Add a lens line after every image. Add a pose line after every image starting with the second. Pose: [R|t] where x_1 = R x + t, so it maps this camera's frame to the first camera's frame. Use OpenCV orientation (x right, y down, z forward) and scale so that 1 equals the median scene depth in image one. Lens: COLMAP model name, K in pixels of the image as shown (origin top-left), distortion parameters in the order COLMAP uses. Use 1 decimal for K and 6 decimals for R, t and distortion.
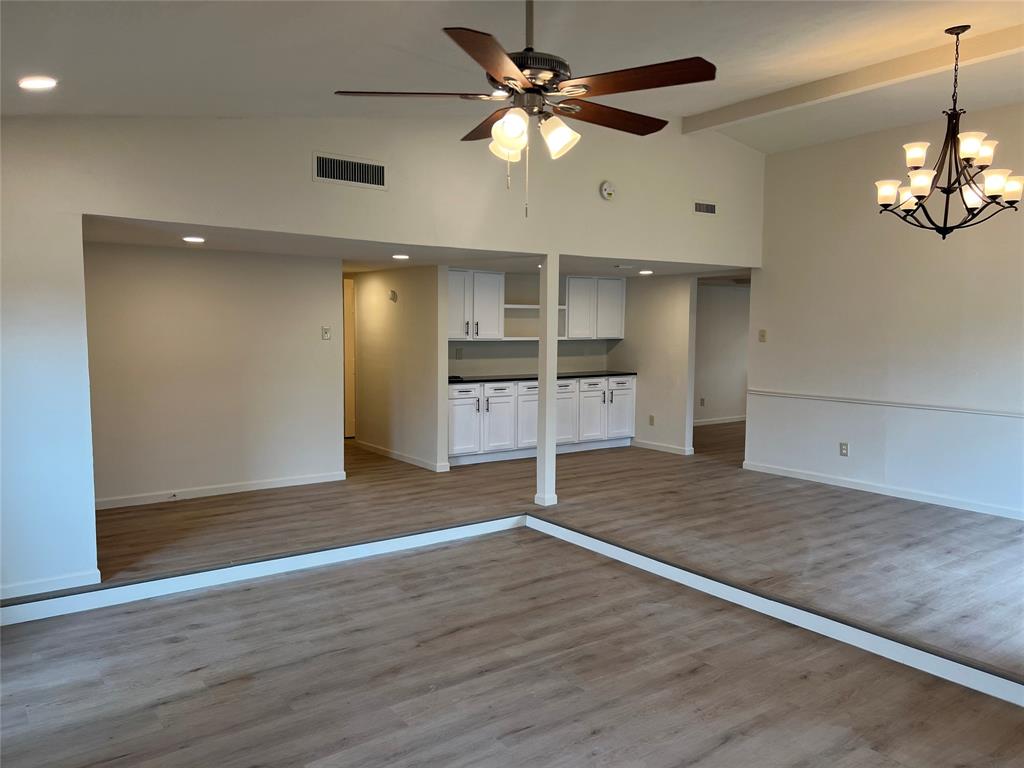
lens RADIAL K [[774.1, 0, 520.1], [0, 774.1, 384.0], [0, 0, 1]] dist [0.054335, -0.053807]
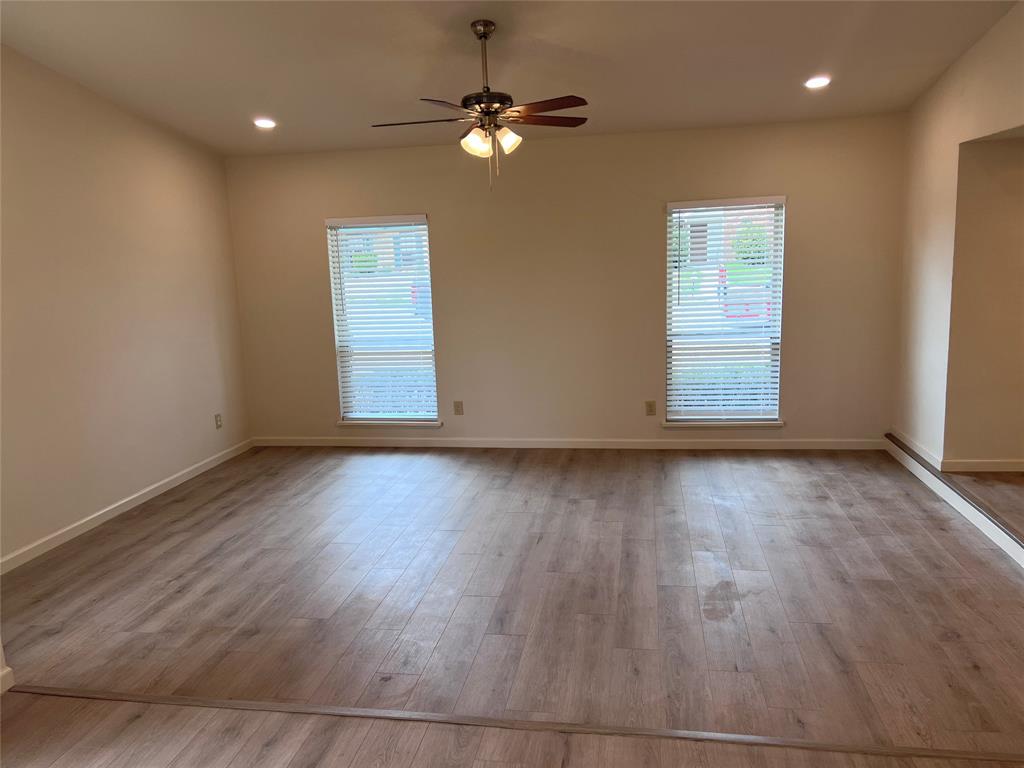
lens RADIAL K [[774.1, 0, 520.5], [0, 774.1, 380.6], [0, 0, 1]] dist [0.054335, -0.053807]
pose [[-0.715502, 0.135845, -0.685276, 0.759386], [-0.022408, 0.975945, 0.216862, -0.126230], [0.698251, 0.170521, -0.695247, 1.499627]]
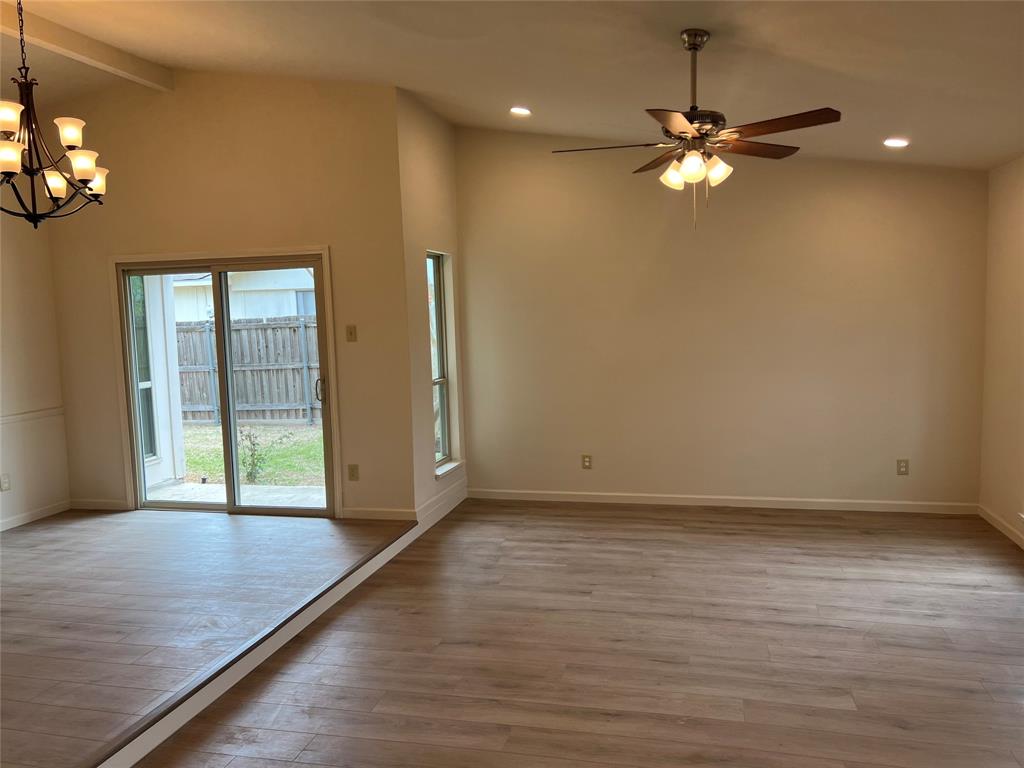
lens RADIAL K [[774.1, 0, 516.8], [0, 774.1, 387.3], [0, 0, 1]] dist [0.054335, -0.053807]
pose [[-0.639951, -0.063498, 0.765788, -0.561434], [0.086288, 0.984338, 0.153728, -0.120522], [-0.763556, 0.164457, -0.624449, 1.414696]]
